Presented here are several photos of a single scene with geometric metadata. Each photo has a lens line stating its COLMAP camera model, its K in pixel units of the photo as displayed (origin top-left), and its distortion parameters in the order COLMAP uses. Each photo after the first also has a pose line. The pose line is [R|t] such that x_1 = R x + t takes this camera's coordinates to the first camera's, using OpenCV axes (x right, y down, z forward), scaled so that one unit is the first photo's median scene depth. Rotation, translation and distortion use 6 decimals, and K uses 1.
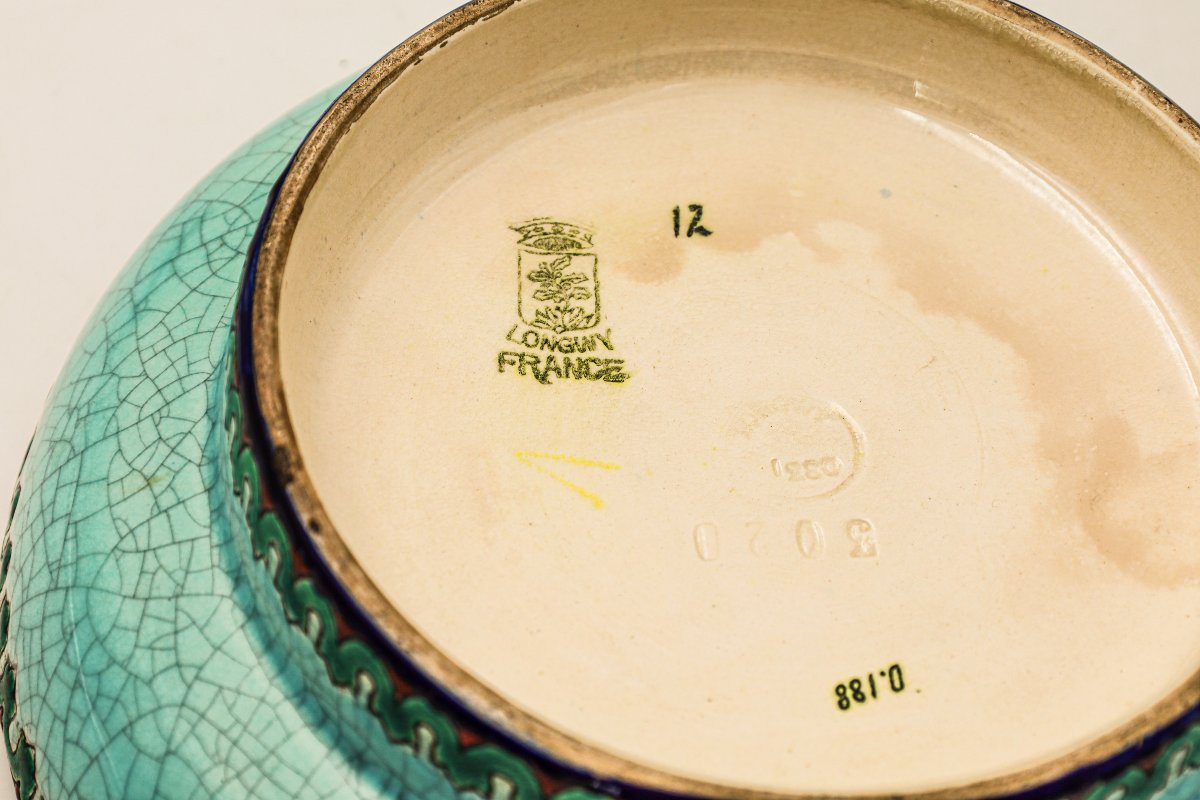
lens RADIAL K [[2751.8, 0, 597.3], [0, 2751.8, 403.1], [0, 0, 1]] dist [0.015865, 0.000000]
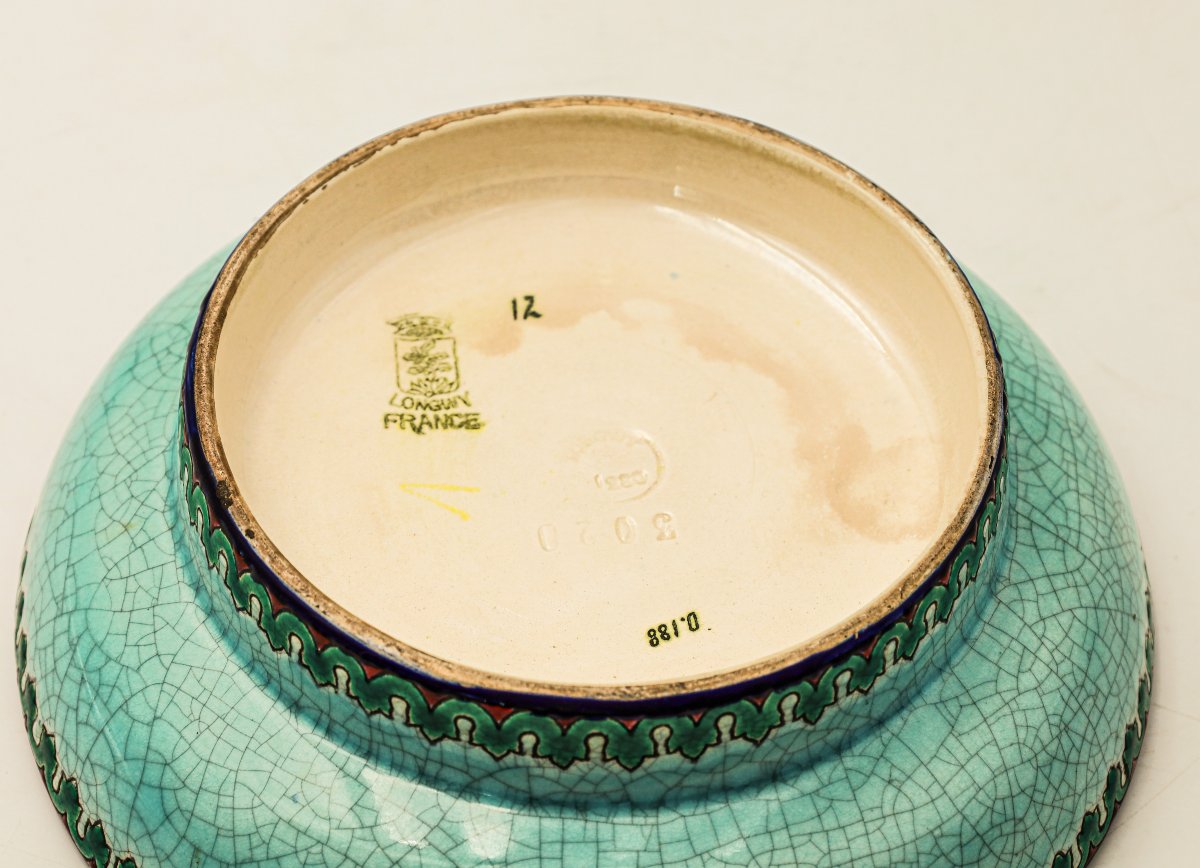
lens RADIAL K [[2906.7, 0, 602.6], [0, 2906.7, 431.5], [0, 0, 1]] dist [0.076818, 0.000000]
pose [[0.996497, -0.082879, 0.011168, 0.053562], [0.083439, 0.994310, -0.066217, 0.092893], [-0.005616, 0.066917, 0.997743, -0.400950]]
